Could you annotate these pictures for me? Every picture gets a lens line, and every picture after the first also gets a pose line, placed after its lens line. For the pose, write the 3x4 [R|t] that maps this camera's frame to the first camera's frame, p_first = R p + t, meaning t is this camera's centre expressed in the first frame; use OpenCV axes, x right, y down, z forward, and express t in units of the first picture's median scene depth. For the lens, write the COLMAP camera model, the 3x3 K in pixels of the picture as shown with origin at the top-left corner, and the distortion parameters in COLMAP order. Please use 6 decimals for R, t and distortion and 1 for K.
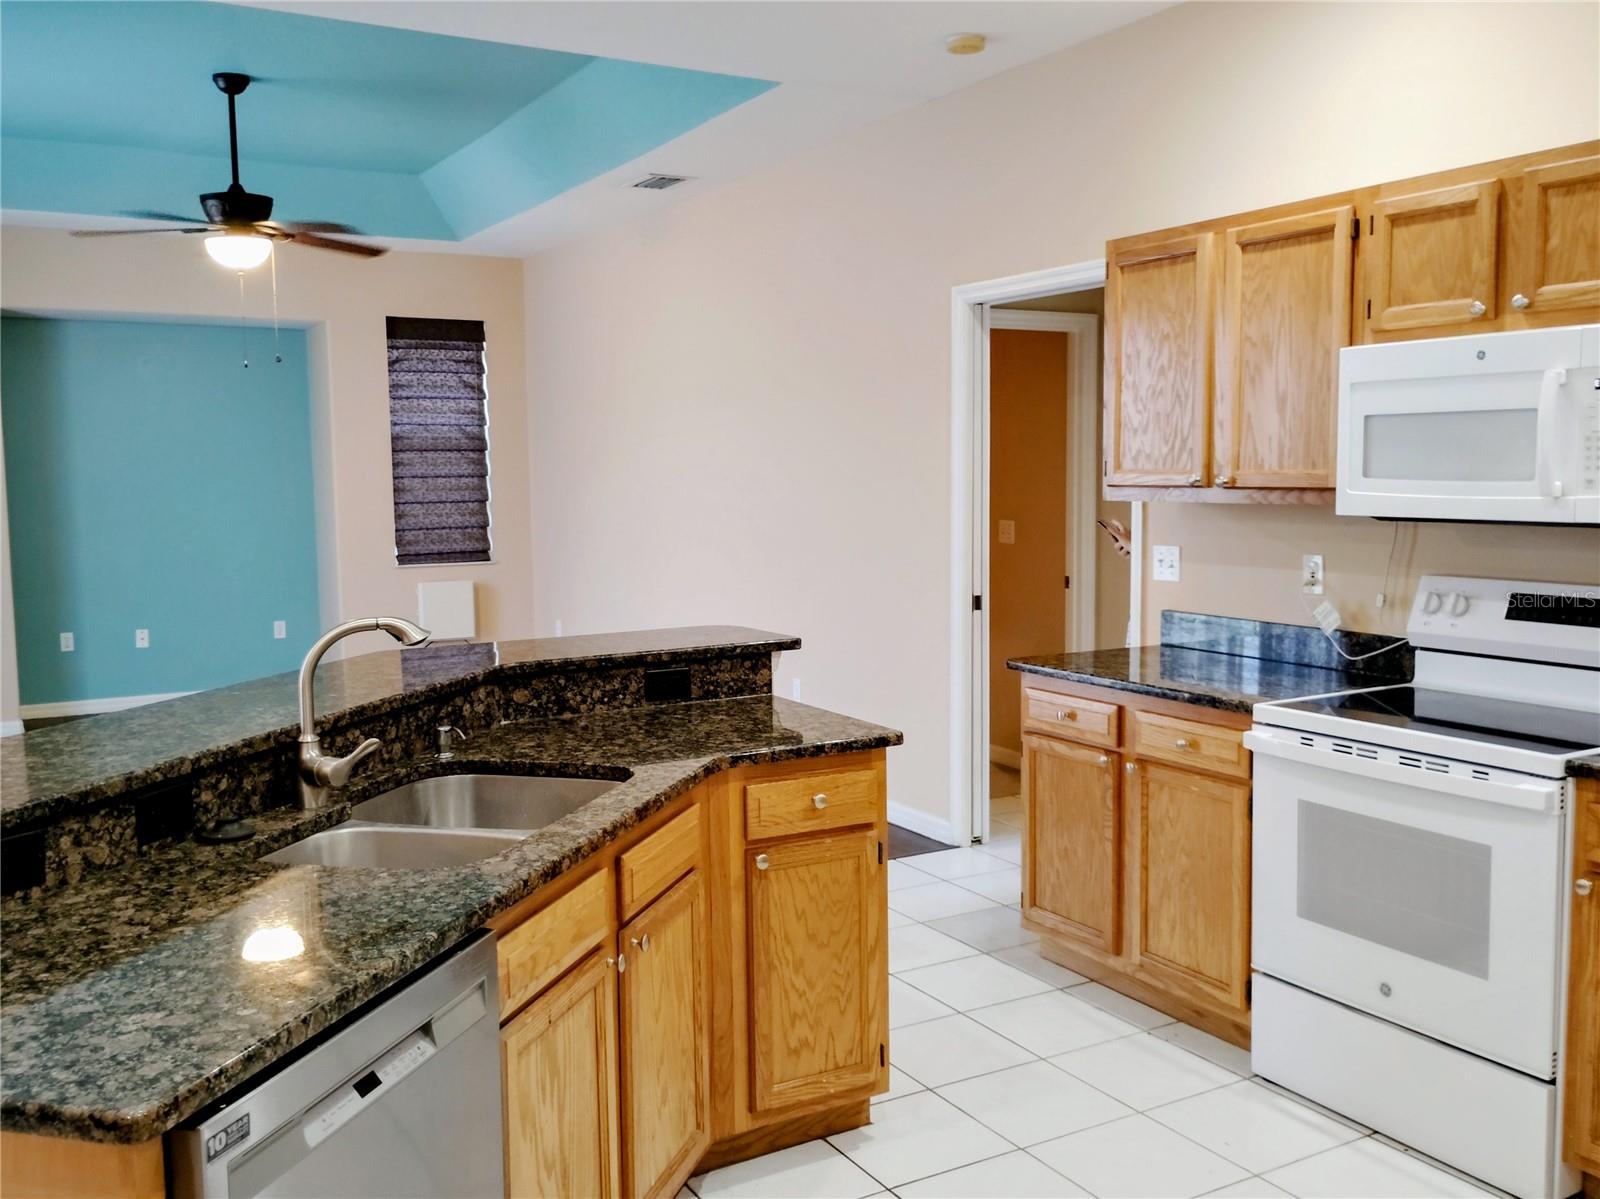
lens RADIAL K [[1424.3, 0, 800.0], [0, 1424.3, 599.5], [0, 0, 1]] dist [0.004174, -0.005532]
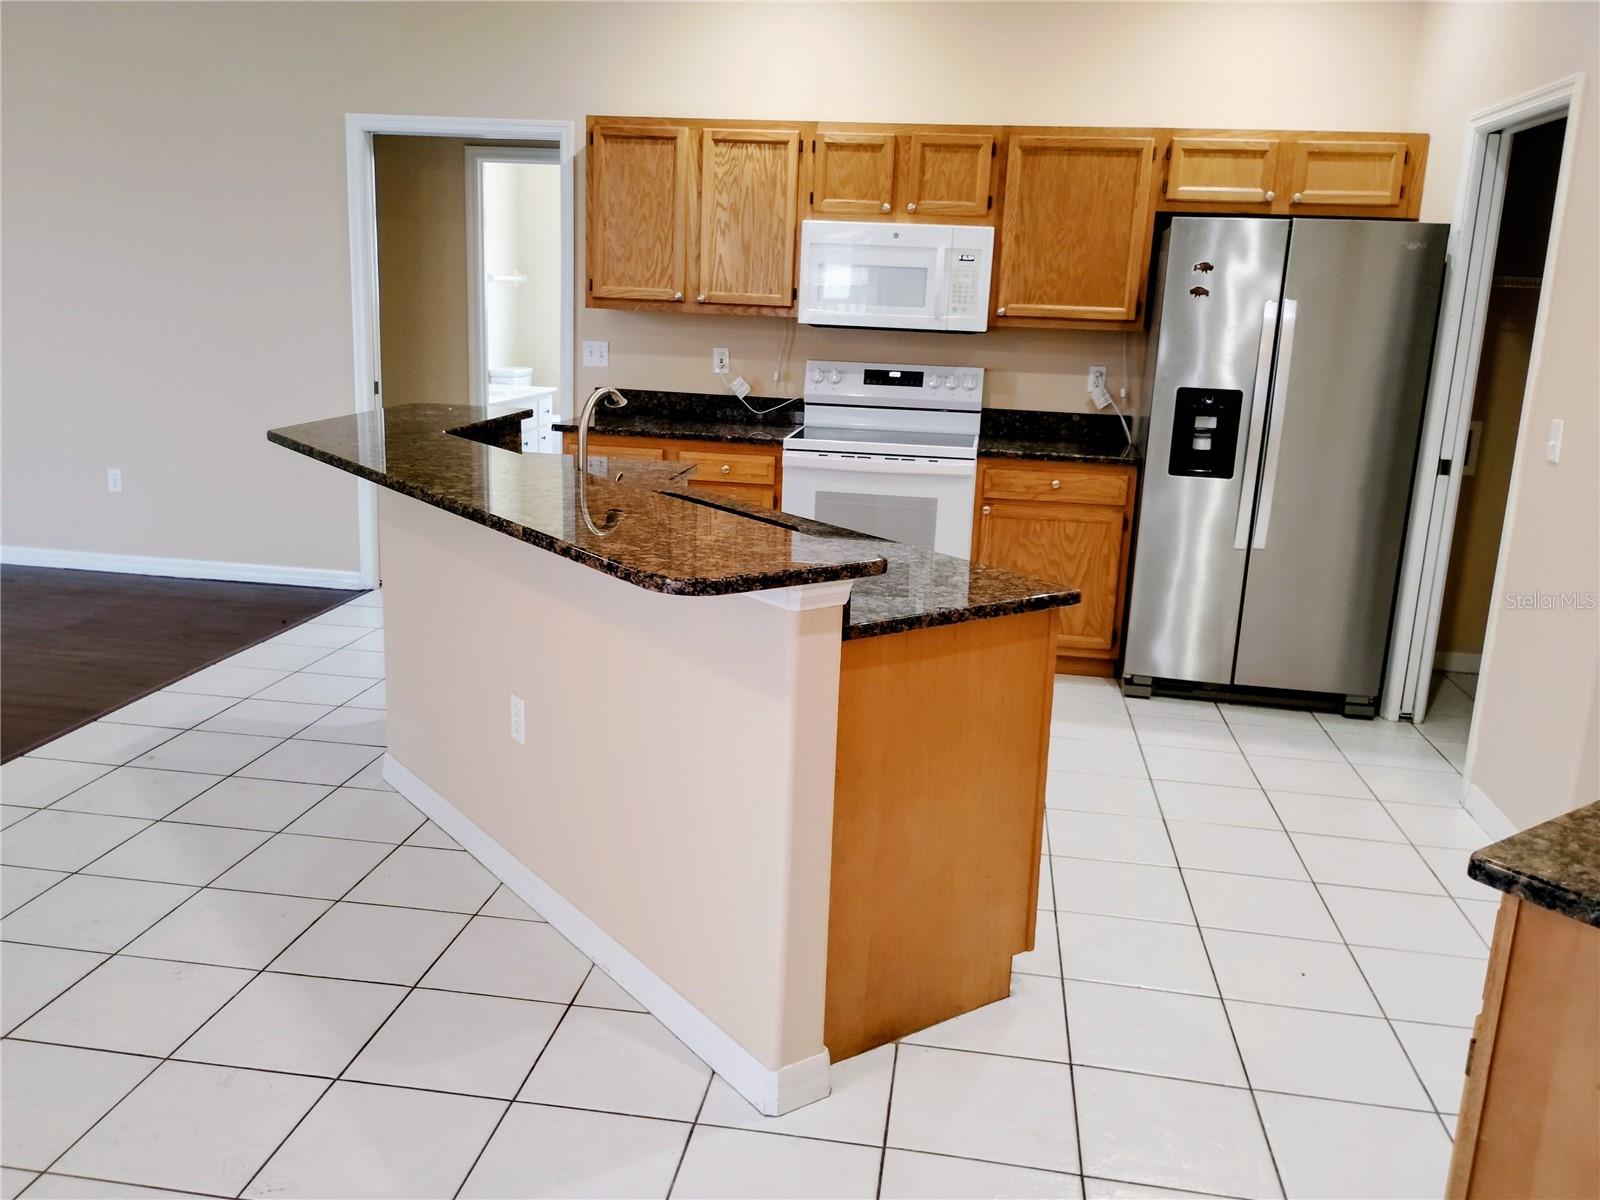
lens RADIAL K [[1340.4, 0, 800.0], [0, 1340.4, 600.0], [0, 0, 1]] dist [0.016583, -0.001914]
pose [[0.621096, -0.141488, 0.770857, -0.848427], [0.024771, 0.986622, 0.161132, 0.007436], [-0.783343, -0.080984, 0.616292, 0.001749]]
